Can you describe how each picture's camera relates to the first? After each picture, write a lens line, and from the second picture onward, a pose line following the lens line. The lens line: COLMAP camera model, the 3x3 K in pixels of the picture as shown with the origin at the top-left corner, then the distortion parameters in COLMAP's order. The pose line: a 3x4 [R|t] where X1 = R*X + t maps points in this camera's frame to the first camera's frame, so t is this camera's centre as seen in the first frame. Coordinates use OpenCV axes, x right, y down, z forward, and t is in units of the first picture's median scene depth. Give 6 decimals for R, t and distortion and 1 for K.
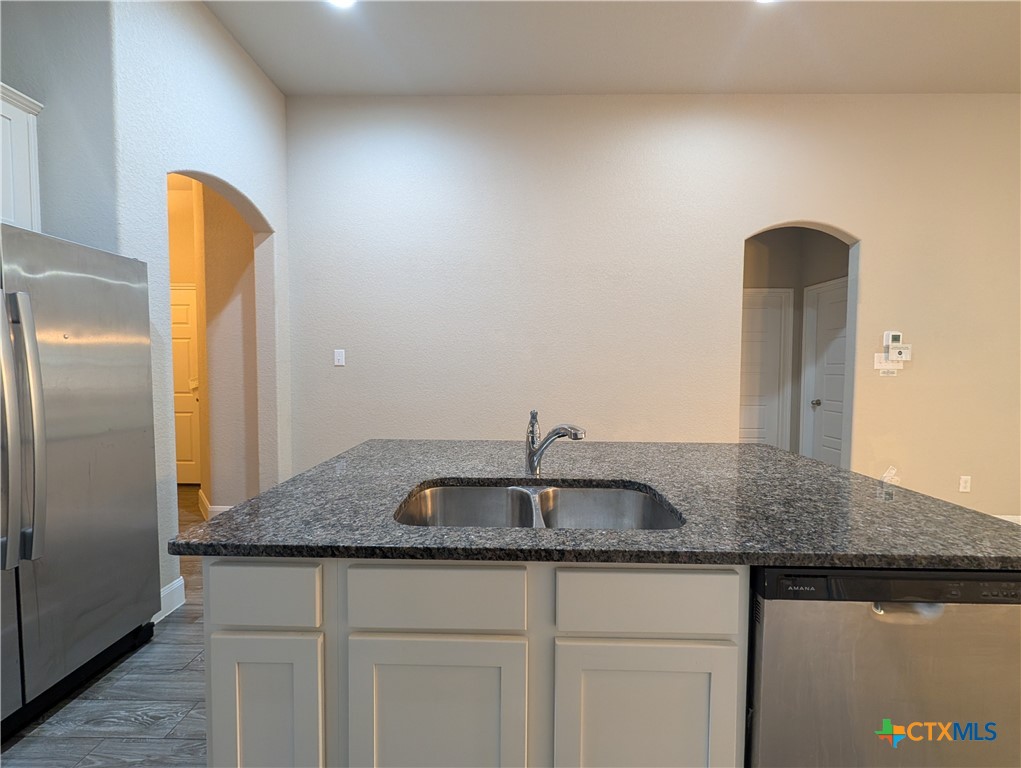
lens RADIAL K [[392.4, 0, 512.0], [0, 392.4, 381.4], [0, 0, 1]] dist [0.001414, 0.000299]
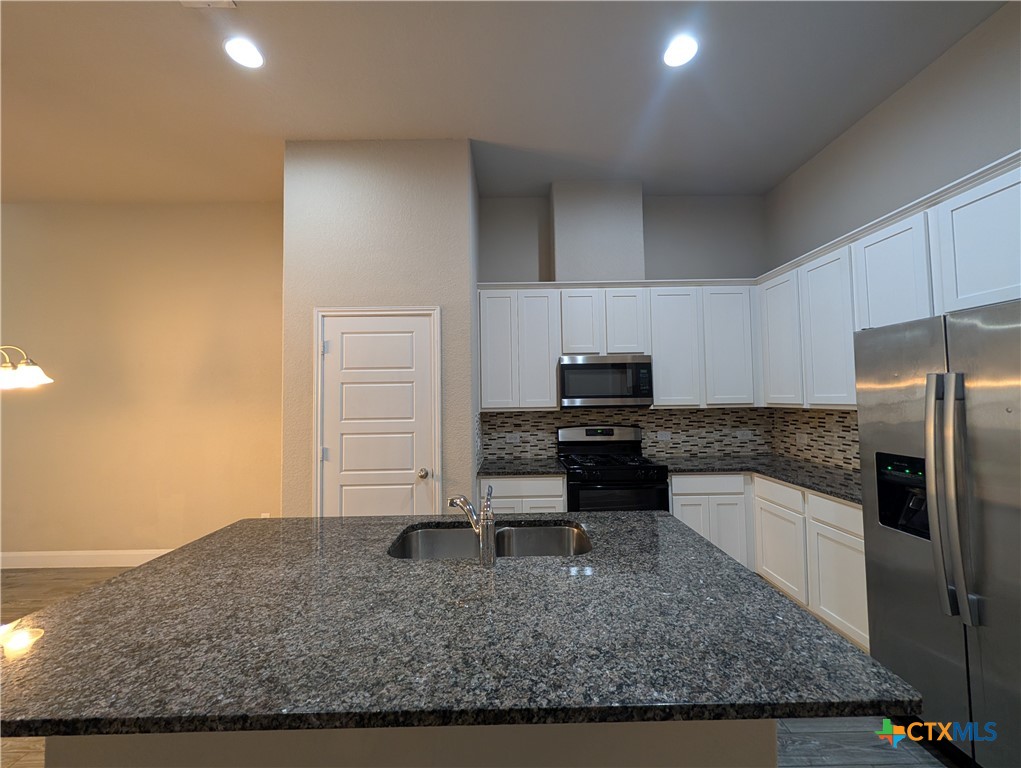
lens RADIAL K [[392.4, 0, 512.0], [0, 392.4, 381.4], [0, 0, 1]] dist [0.001414, 0.000299]
pose [[-0.999702, 0.009634, -0.022429, 0.014259], [0.009715, 0.999947, -0.003476, -0.202225], [0.022395, -0.003693, -0.999742, 2.017129]]
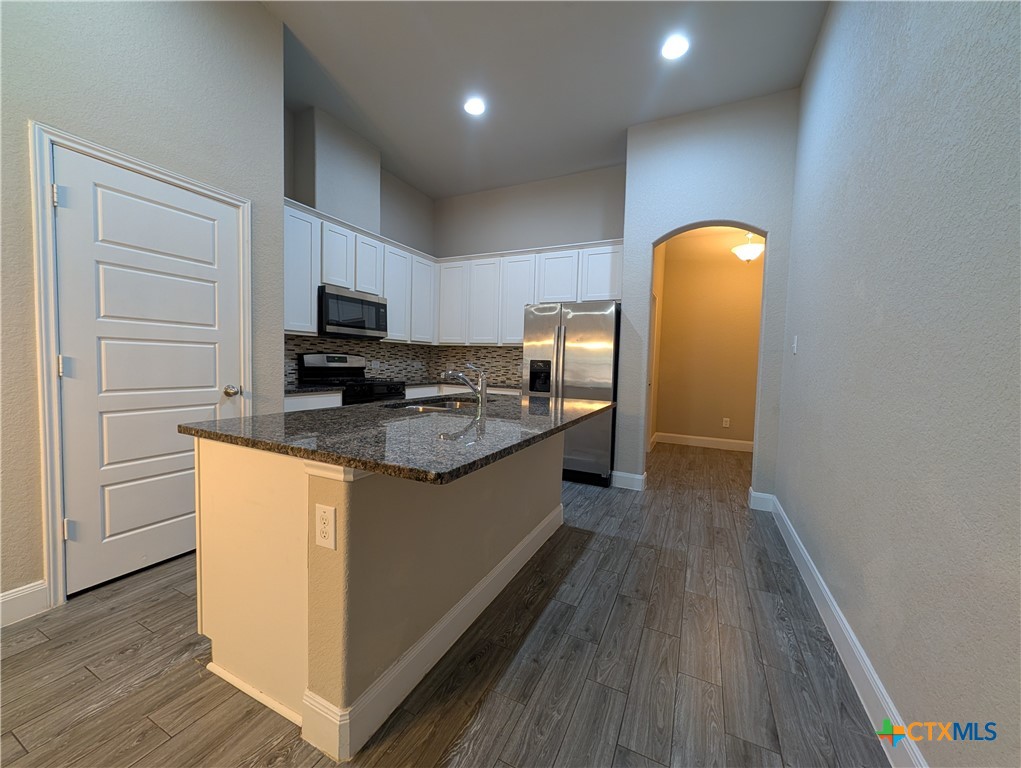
lens RADIAL K [[392.5, 0, 515.5], [0, 392.5, 383.2], [0, 0, 1]] dist [-0.014271, -0.000113]
pose [[-0.414182, 0.031775, -0.909639, 1.494263], [-0.068181, 0.995499, 0.065819, 0.025767], [0.907637, 0.089281, -0.410152, 1.855179]]
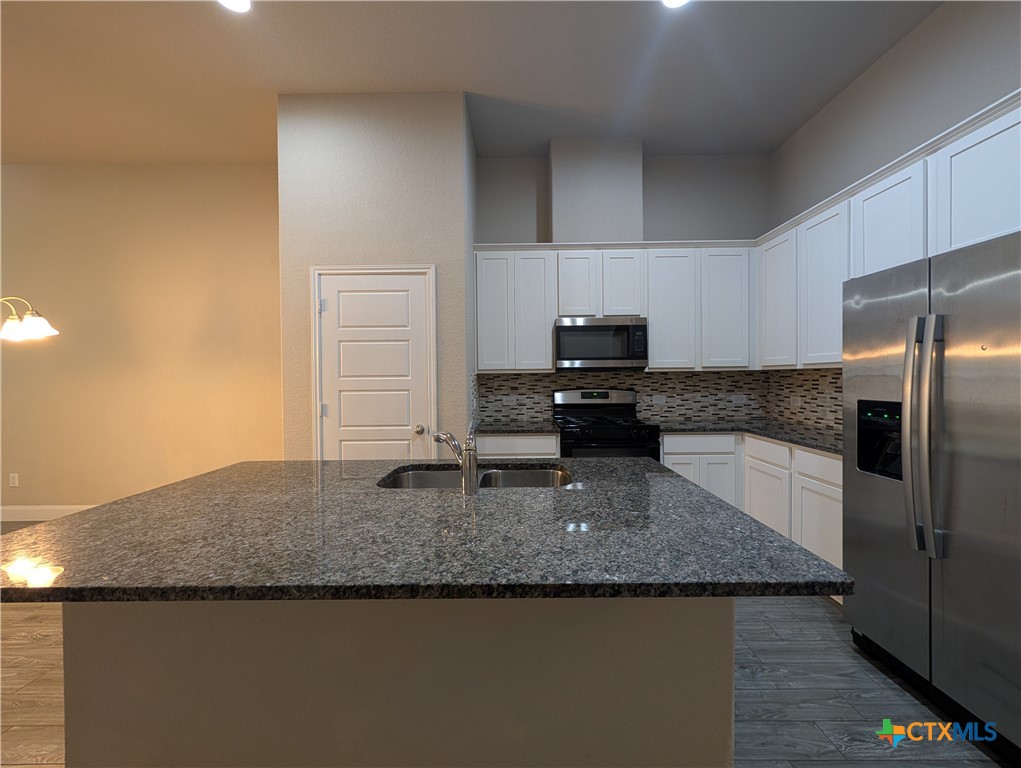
lens RADIAL K [[392.4, 0, 512.0], [0, 392.4, 381.4], [0, 0, 1]] dist [0.001414, 0.000299]
pose [[-0.999961, 0.004532, -0.007626, -0.045376], [0.004151, 0.998779, 0.049220, -0.092649], [0.007840, 0.049187, -0.998759, 2.049576]]
